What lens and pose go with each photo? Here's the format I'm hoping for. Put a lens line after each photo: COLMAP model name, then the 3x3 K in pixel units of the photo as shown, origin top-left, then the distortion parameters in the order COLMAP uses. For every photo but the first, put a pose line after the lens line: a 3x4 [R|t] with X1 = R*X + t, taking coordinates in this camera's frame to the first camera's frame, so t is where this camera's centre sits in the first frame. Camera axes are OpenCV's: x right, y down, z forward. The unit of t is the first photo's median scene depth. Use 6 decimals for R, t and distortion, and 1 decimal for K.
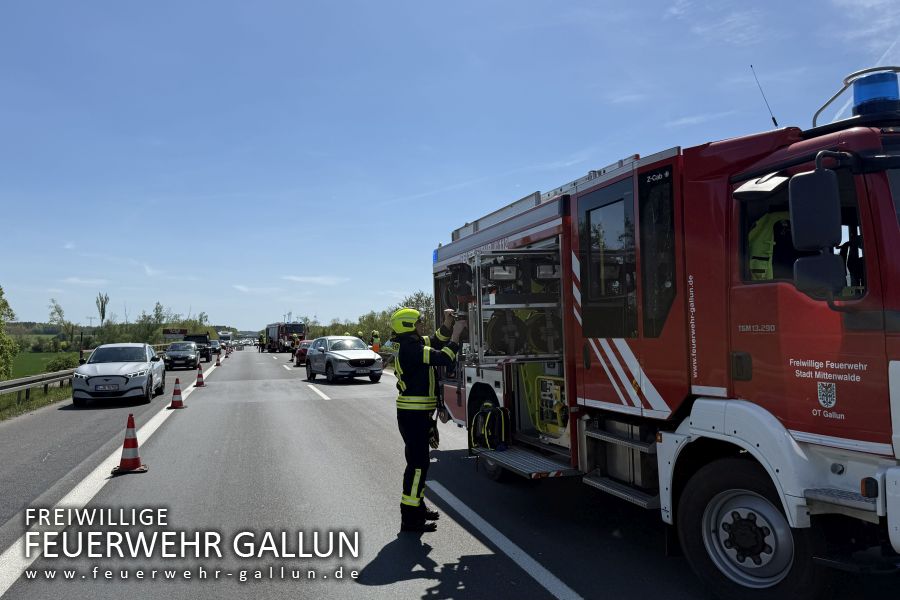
lens RADIAL K [[853.3, 0, 450.1], [0, 853.3, 297.8], [0, 0, 1]] dist [0.120779, 0.000000]
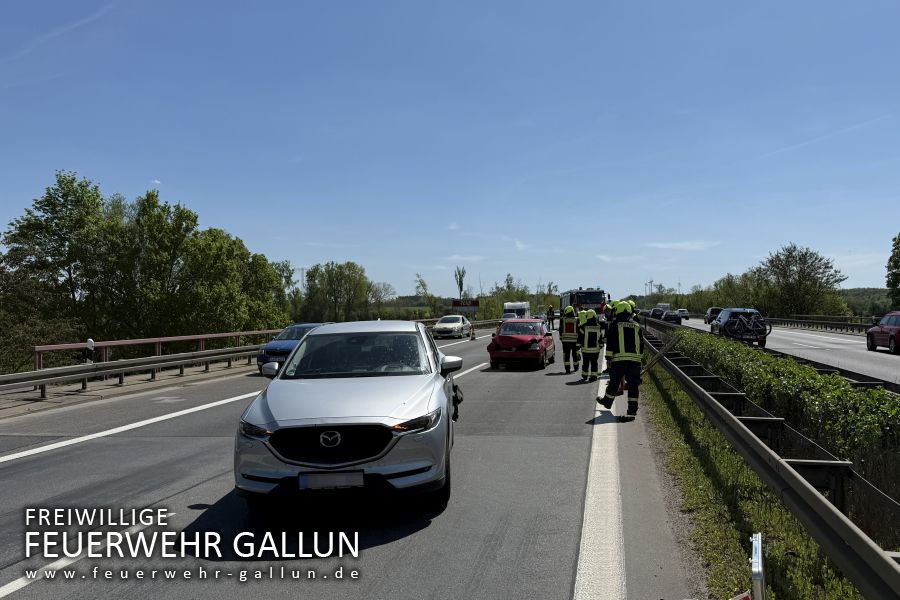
lens RADIAL K [[717.4, 0, 450.8], [0, 717.4, 303.9], [0, 0, 1]] dist [-0.011492, -0.000700]
pose [[0.875444, -0.015822, -0.483061, 0.004733], [0.036834, 0.998741, 0.034042, 0.009785], [0.481915, -0.047595, 0.874925, 0.242506]]
